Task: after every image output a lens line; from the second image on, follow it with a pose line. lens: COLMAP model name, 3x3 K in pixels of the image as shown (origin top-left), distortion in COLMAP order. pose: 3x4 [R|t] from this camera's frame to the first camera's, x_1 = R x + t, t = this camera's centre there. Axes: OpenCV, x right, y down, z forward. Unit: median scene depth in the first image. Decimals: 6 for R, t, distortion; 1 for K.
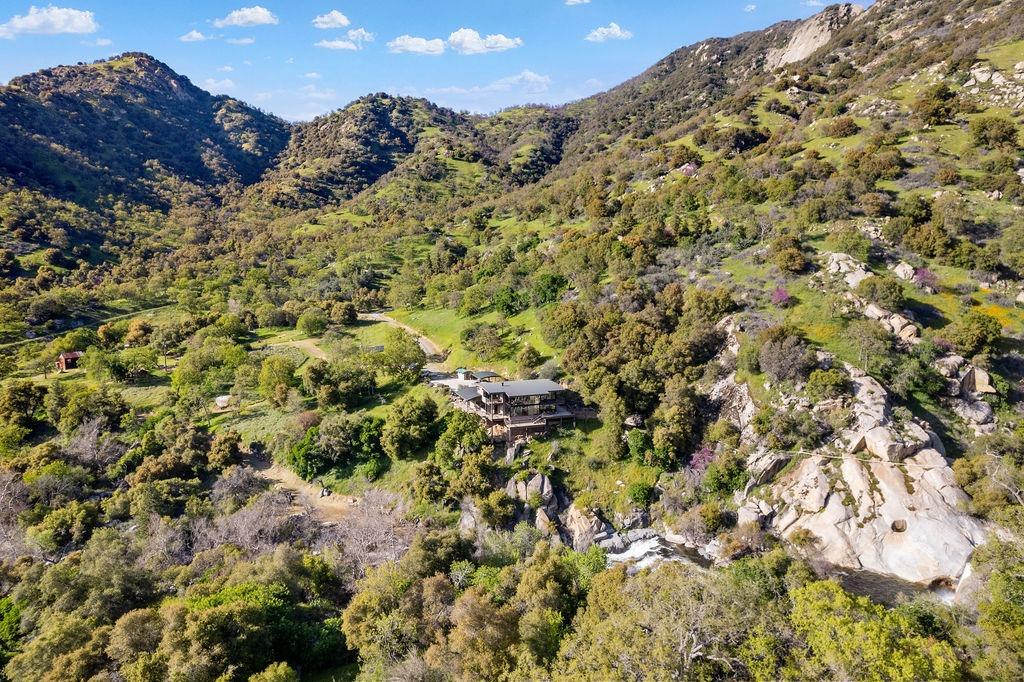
lens RADIAL K [[655.8, 0, 517.1], [0, 655.8, 345.8], [0, 0, 1]] dist [-0.075377, 0.069375]
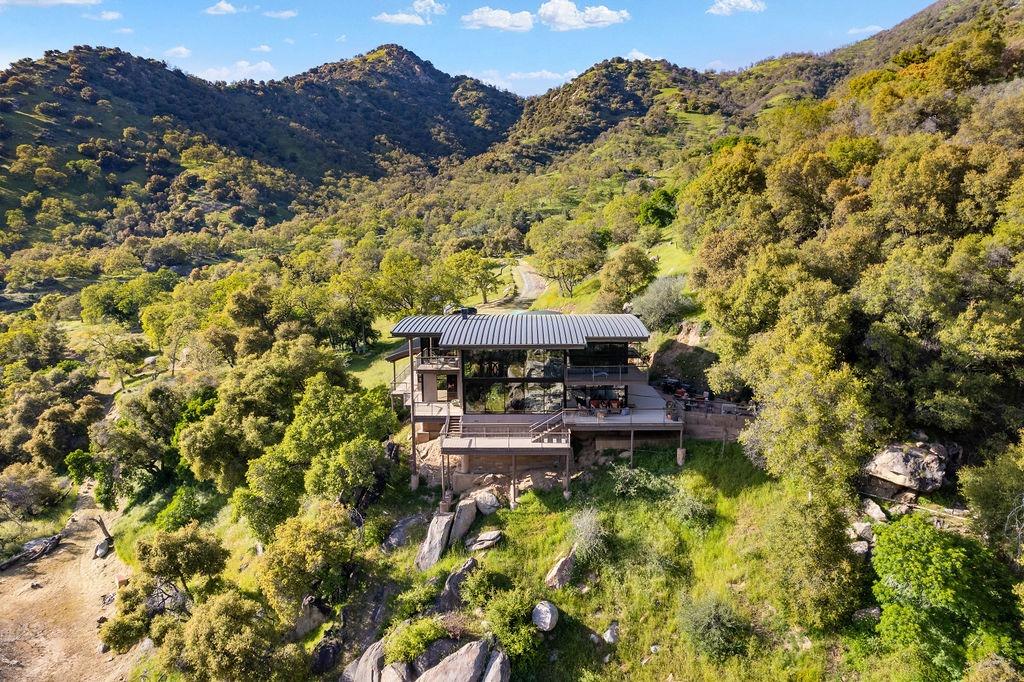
lens RADIAL K [[655.8, 0, 513.9], [0, 655.8, 347.2], [0, 0, 1]] dist [-0.075377, 0.069375]
pose [[0.928964, 0.042413, -0.367732, 0.023136], [-0.034932, 0.999025, 0.026977, 0.012225], [0.368518, -0.012215, 0.929540, 0.130213]]
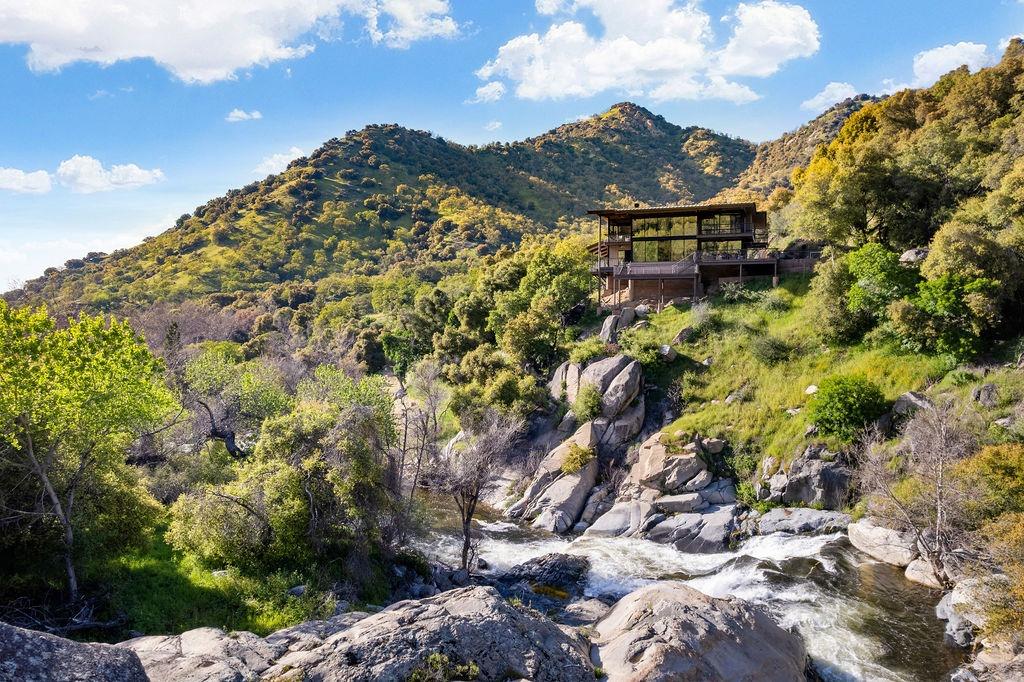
lens RADIAL K [[655.8, 0, 514.1], [0, 655.8, 345.8], [0, 0, 1]] dist [-0.075377, 0.069375]
pose [[0.749916, 0.033559, -0.660681, 0.045573], [-0.077471, 0.996296, -0.037327, 0.035833], [0.656981, 0.079176, 0.749738, 0.105340]]
